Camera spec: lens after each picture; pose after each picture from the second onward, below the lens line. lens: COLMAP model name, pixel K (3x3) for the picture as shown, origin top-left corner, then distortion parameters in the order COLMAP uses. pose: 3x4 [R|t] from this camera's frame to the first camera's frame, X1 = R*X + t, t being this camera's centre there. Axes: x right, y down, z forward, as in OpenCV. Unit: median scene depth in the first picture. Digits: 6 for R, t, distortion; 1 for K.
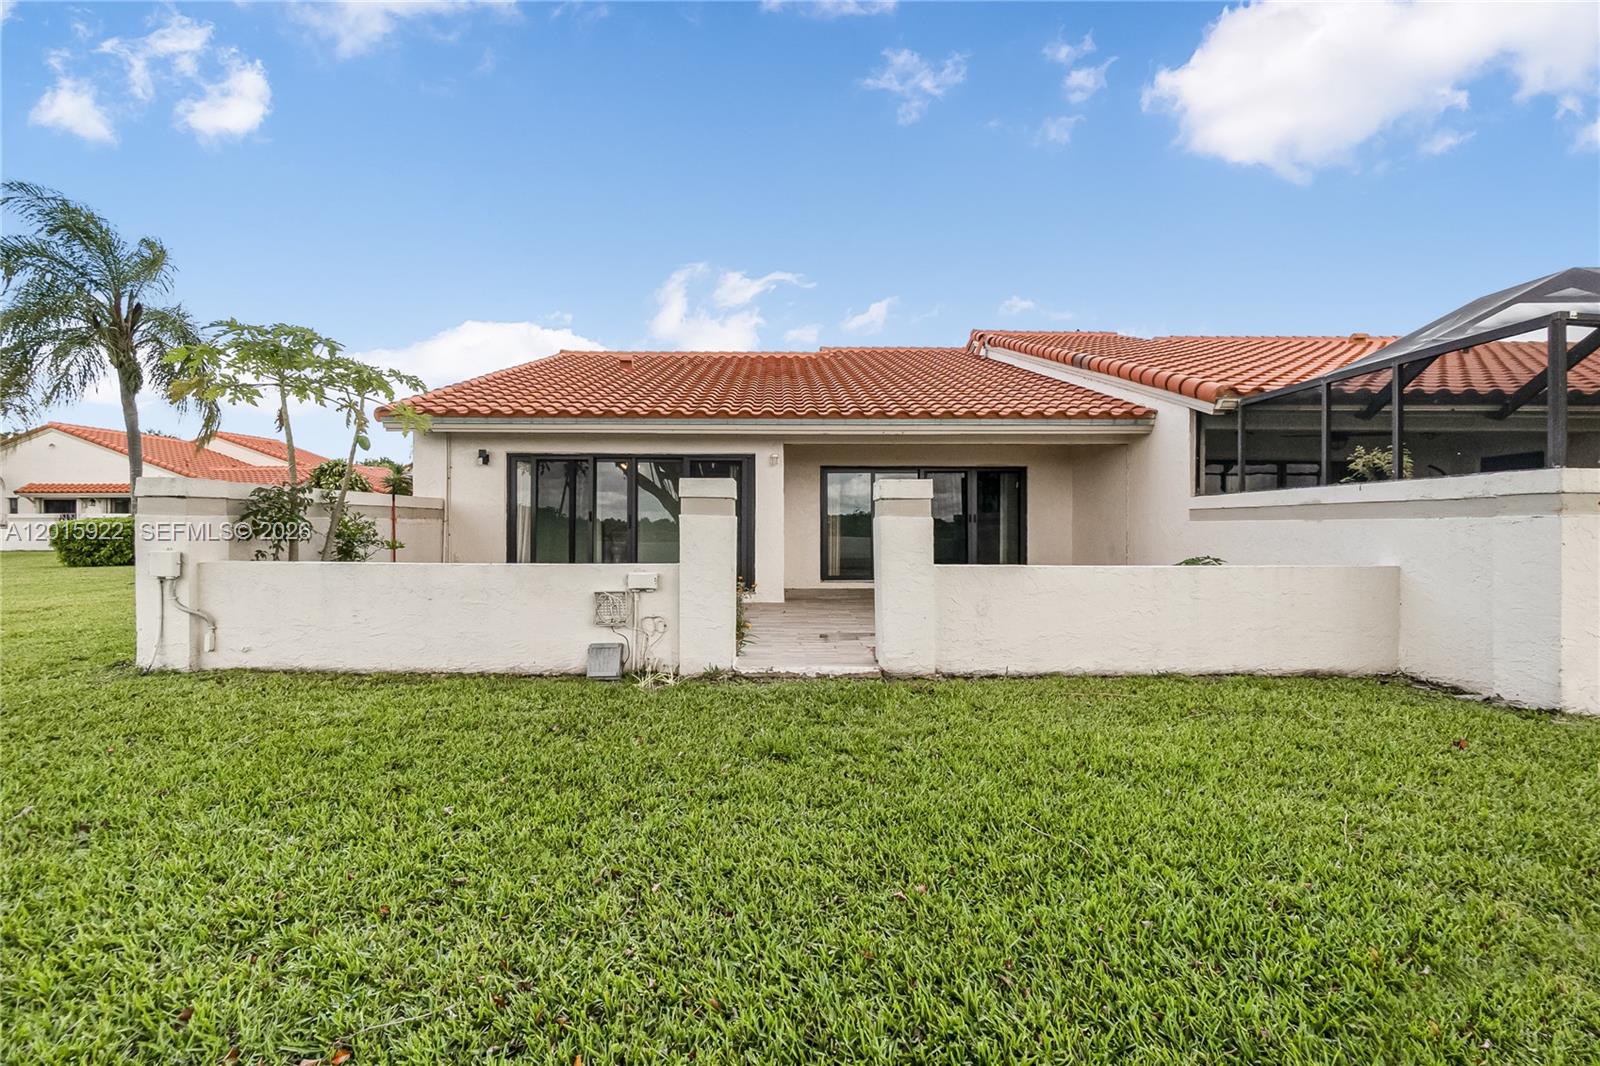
lens RADIAL K [[706.1, 0, 800.0], [0, 706.1, 533.0], [0, 0, 1]] dist [-0.003751, -0.000618]
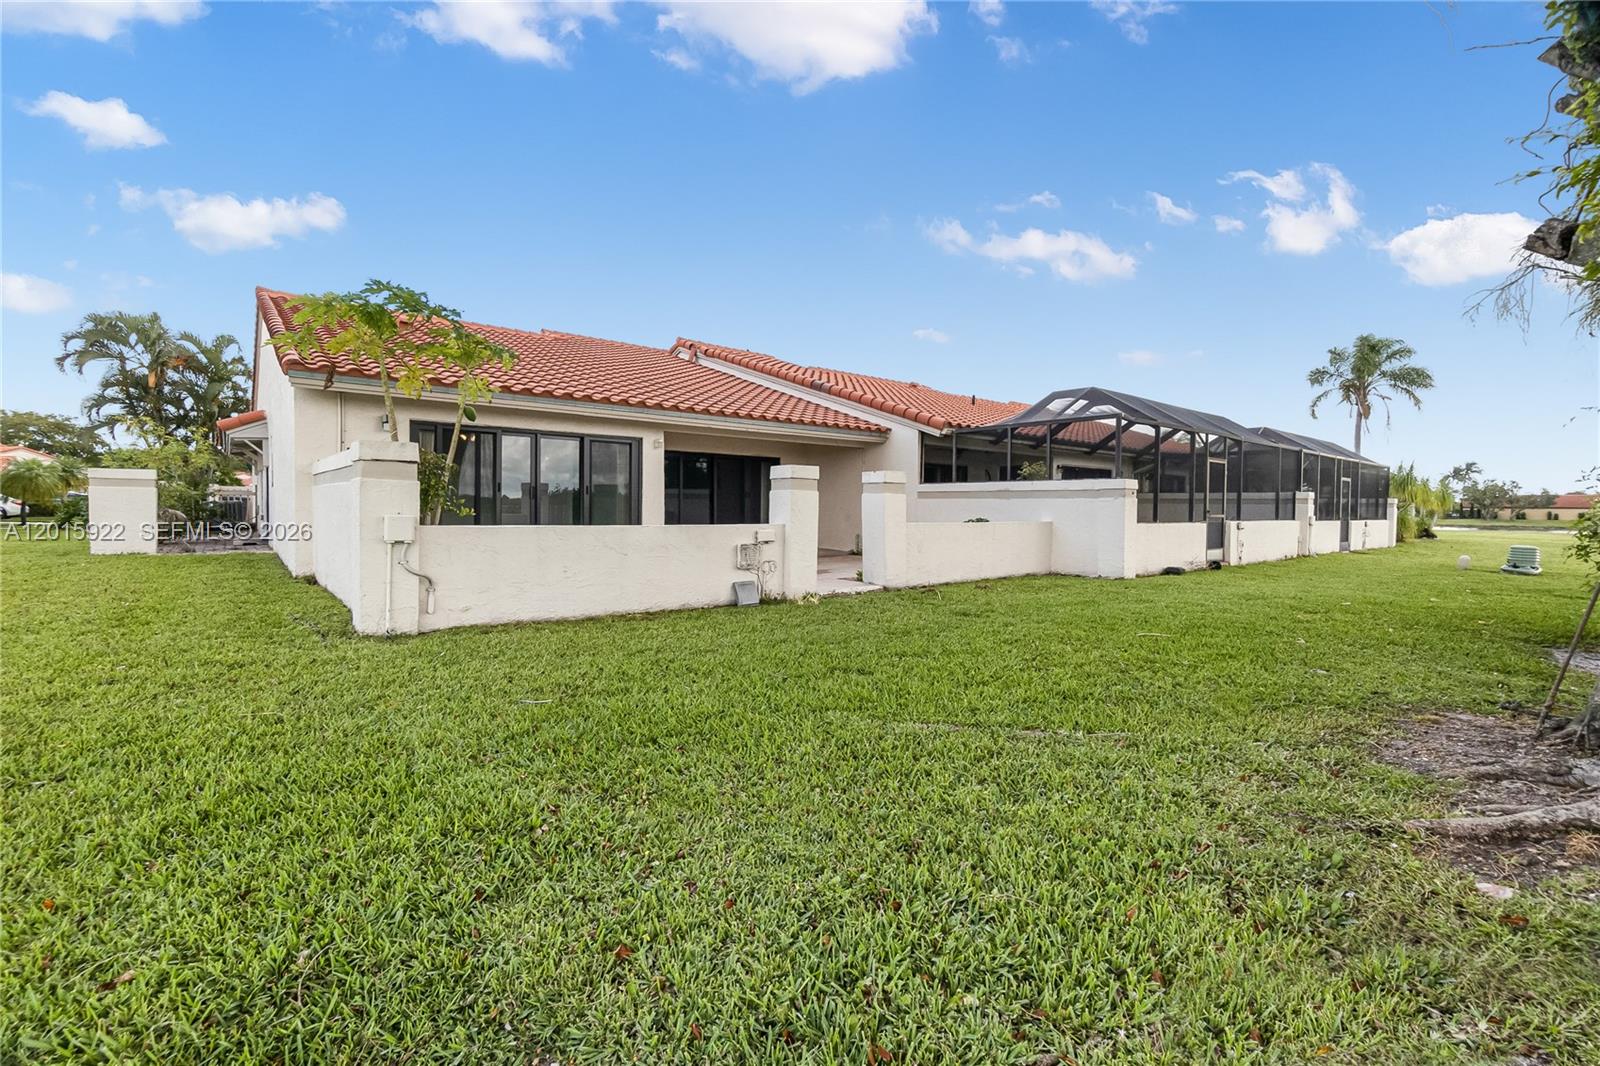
lens RADIAL K [[680.9, 0, 800.0], [0, 680.9, 533.0], [0, 0, 1]] dist [0.002732, 0.000007]
pose [[0.779658, -0.018899, 0.625920, -0.765660], [-0.002110, 0.999460, 0.032805, 0.012717], [-0.626202, -0.026898, 0.779197, -0.084852]]
